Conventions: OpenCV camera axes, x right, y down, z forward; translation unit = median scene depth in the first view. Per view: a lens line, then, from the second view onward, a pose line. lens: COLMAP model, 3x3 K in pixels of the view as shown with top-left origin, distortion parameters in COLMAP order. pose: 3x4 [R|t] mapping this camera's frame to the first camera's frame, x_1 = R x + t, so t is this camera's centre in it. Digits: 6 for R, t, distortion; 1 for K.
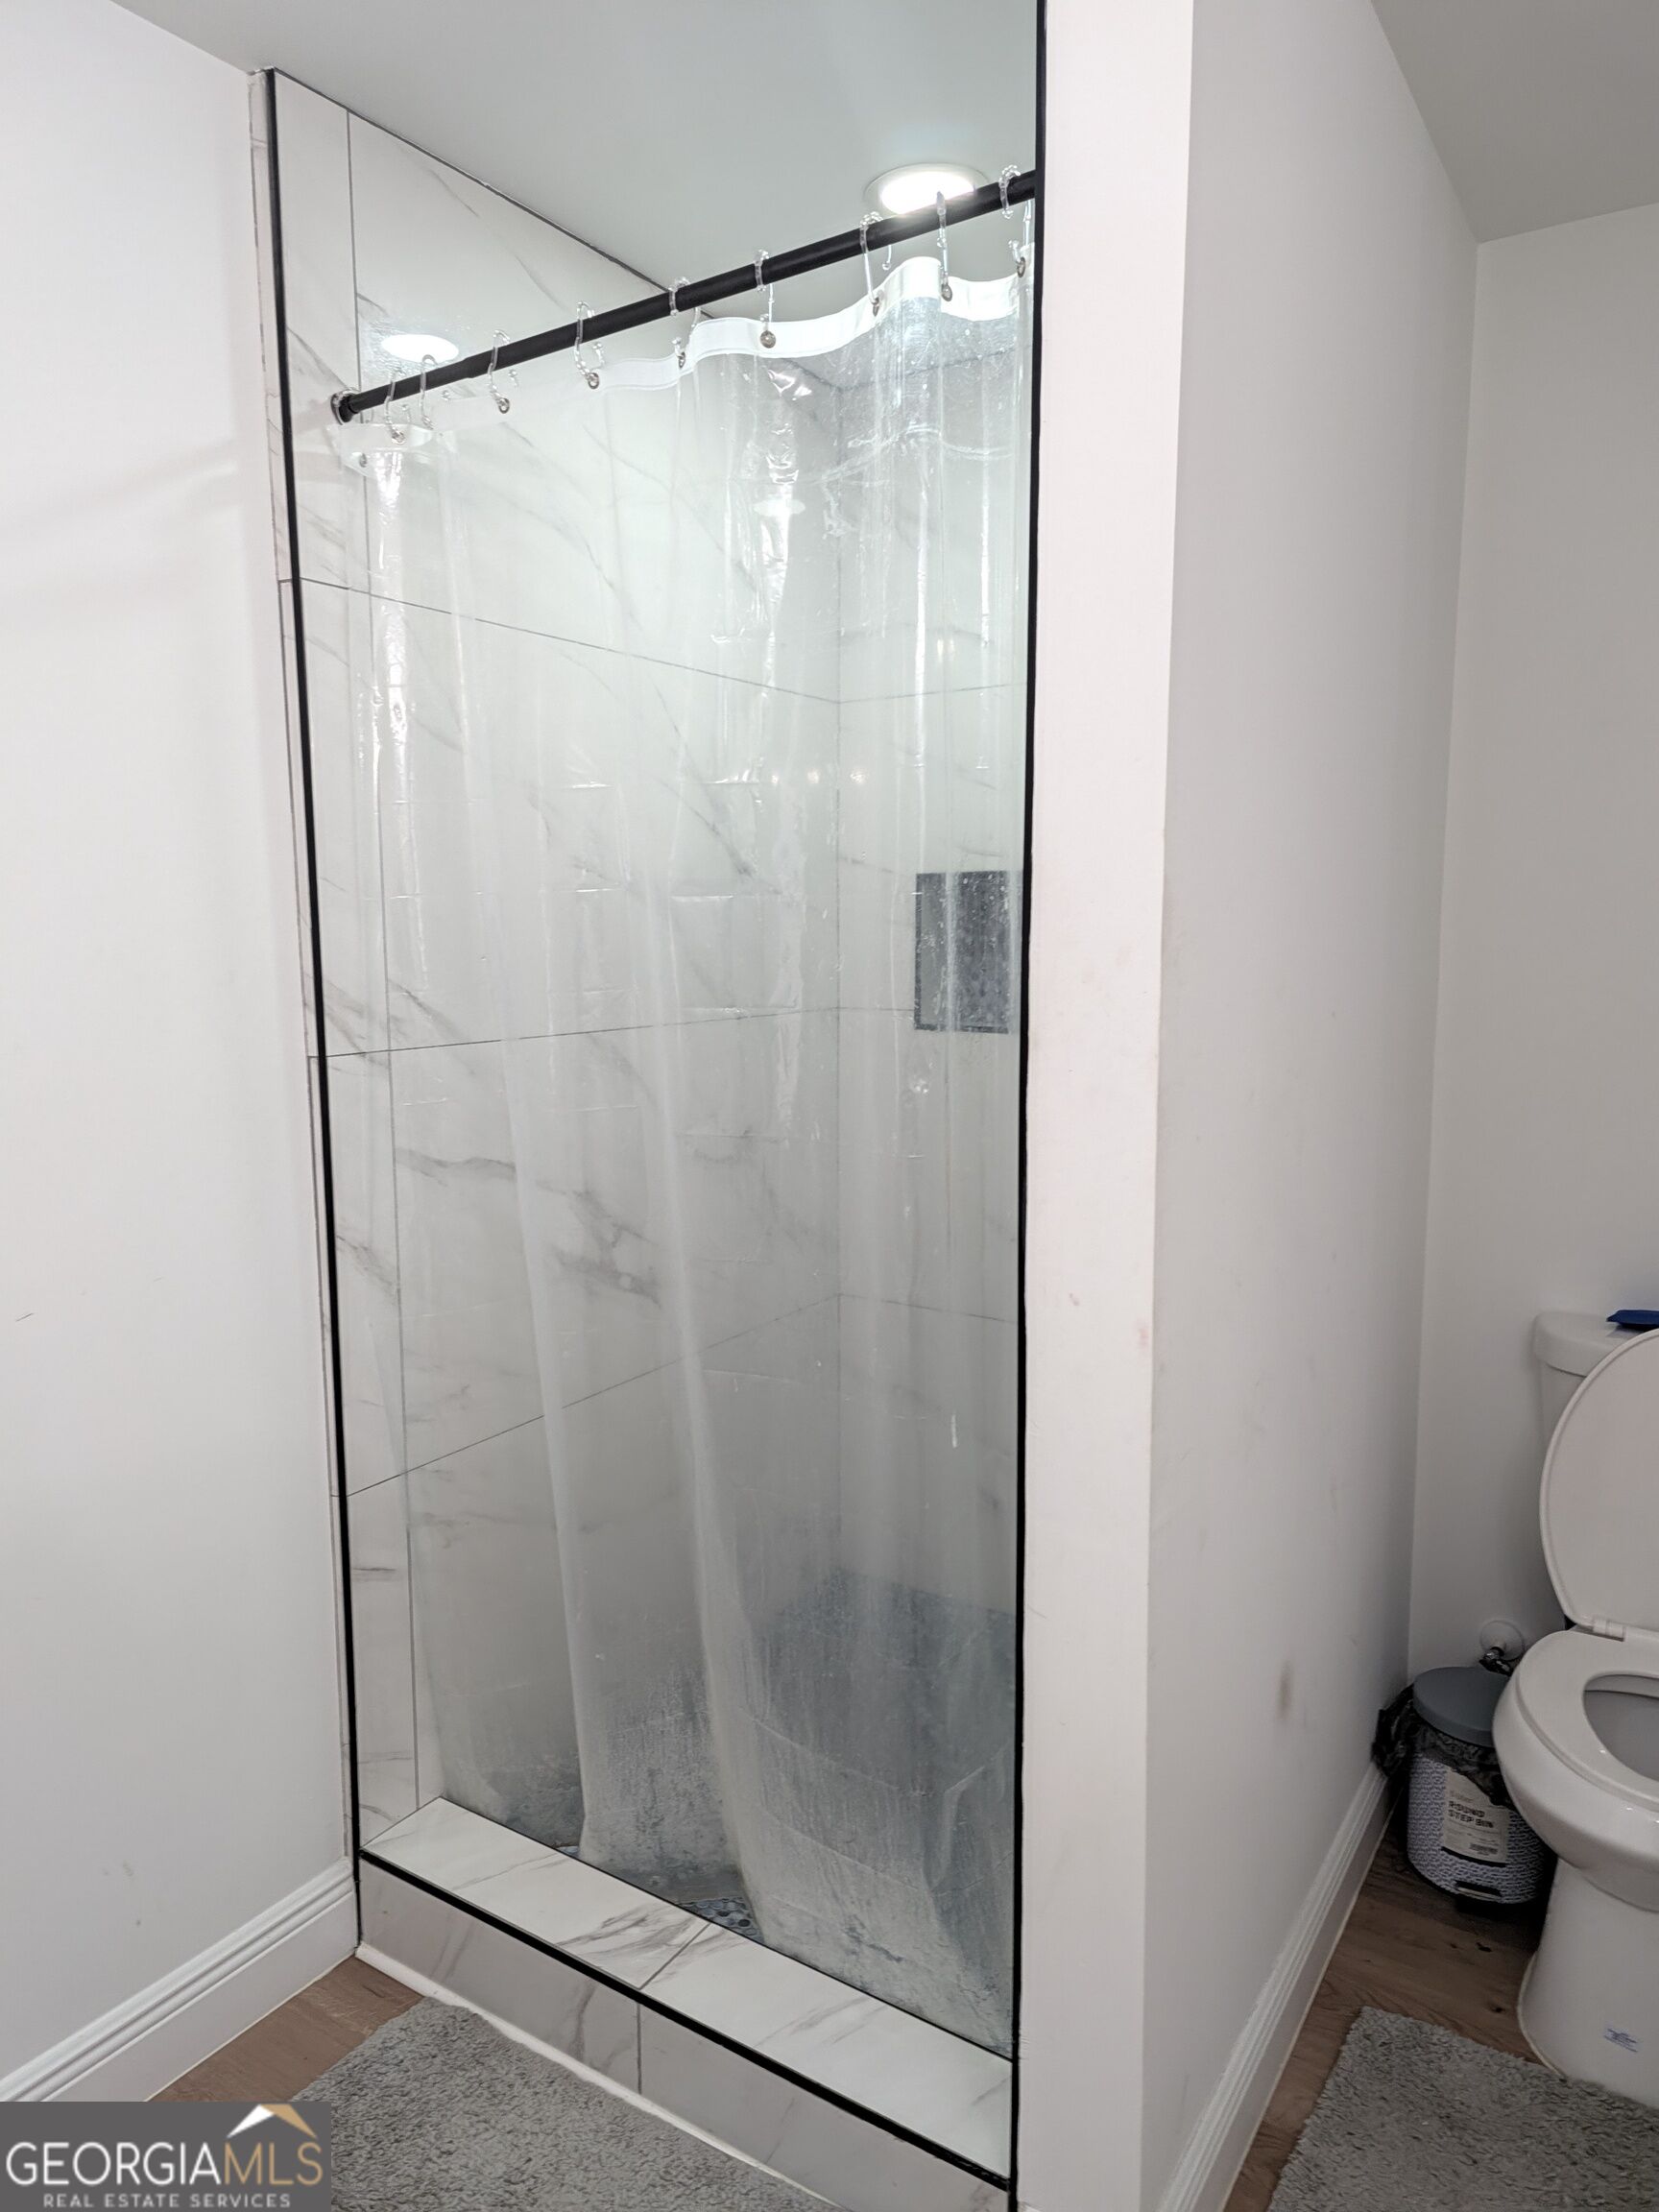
lens RADIAL K [[1485.6, 0, 830.9], [0, 1485.6, 1101.3], [0, 0, 1]] dist [-0.001673, -0.038896]
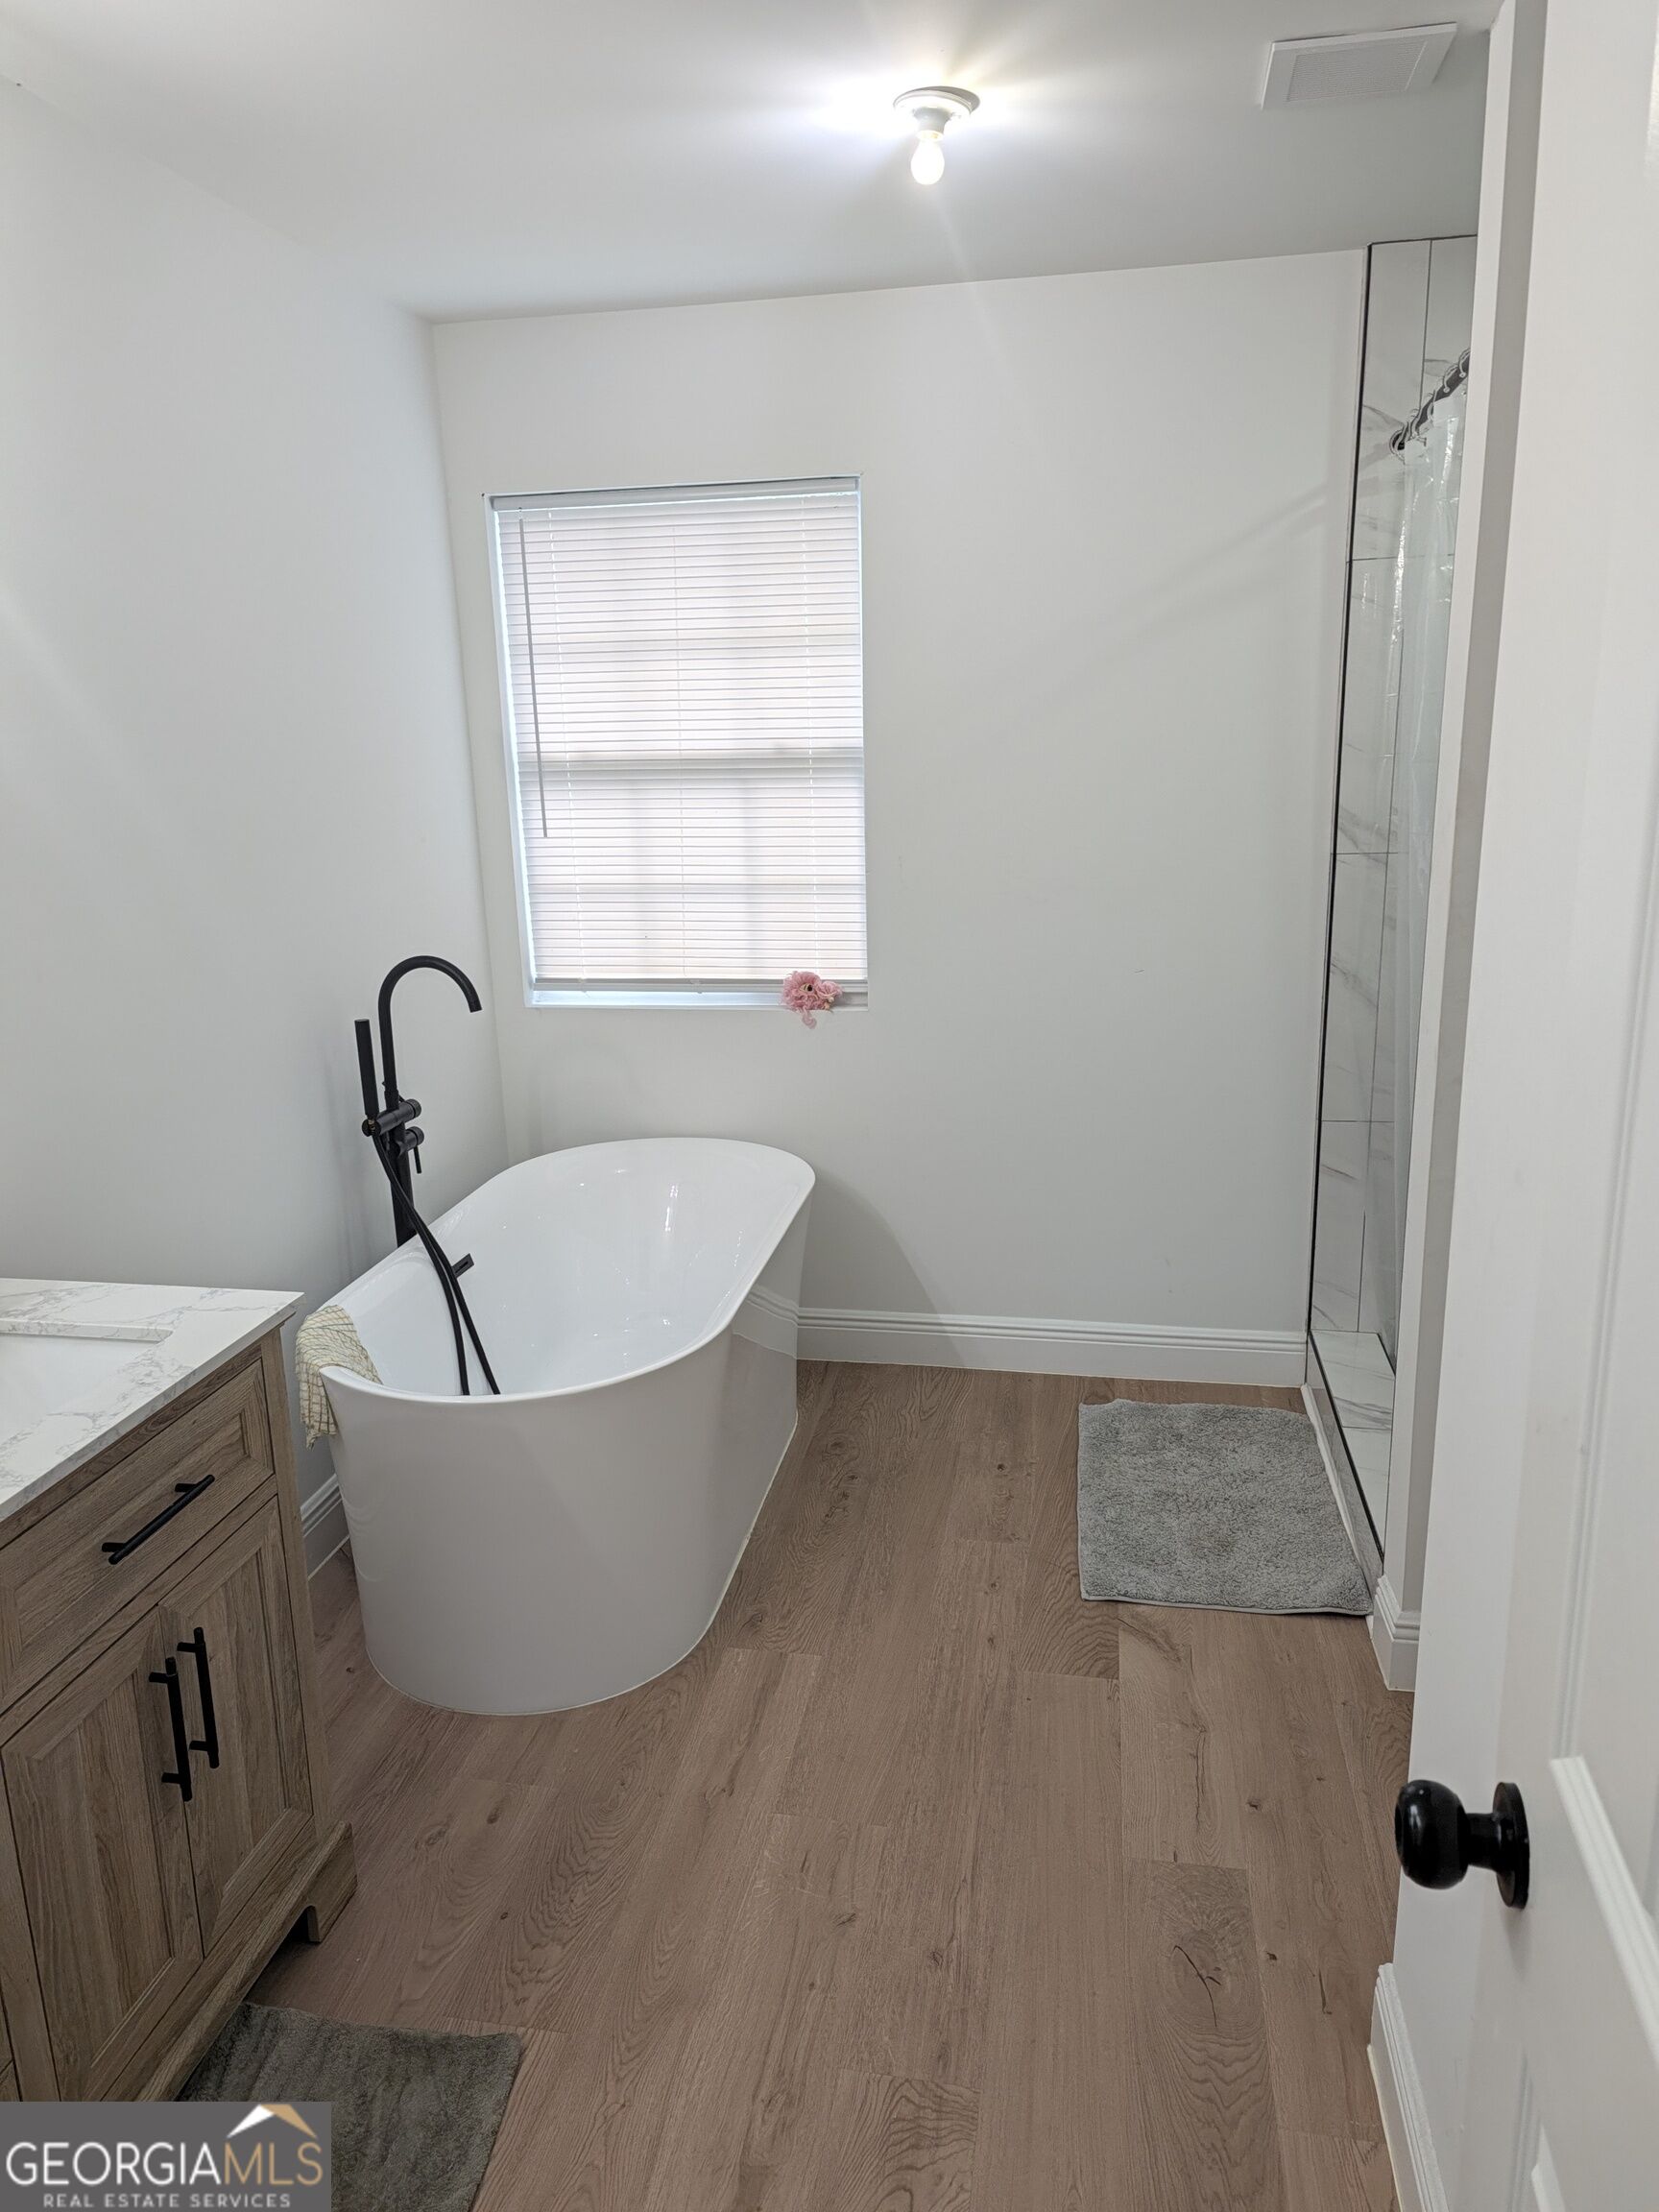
lens RADIAL K [[1485.6, 0, 834.7], [0, 1485.6, 1095.2], [0, 0, 1]] dist [-0.001673, -0.038896]
pose [[0.393593, 0.208147, -0.895410, 1.002985], [-0.084916, 0.978097, 0.190042, -0.034808], [0.915354, 0.001235, 0.402647, -0.190723]]
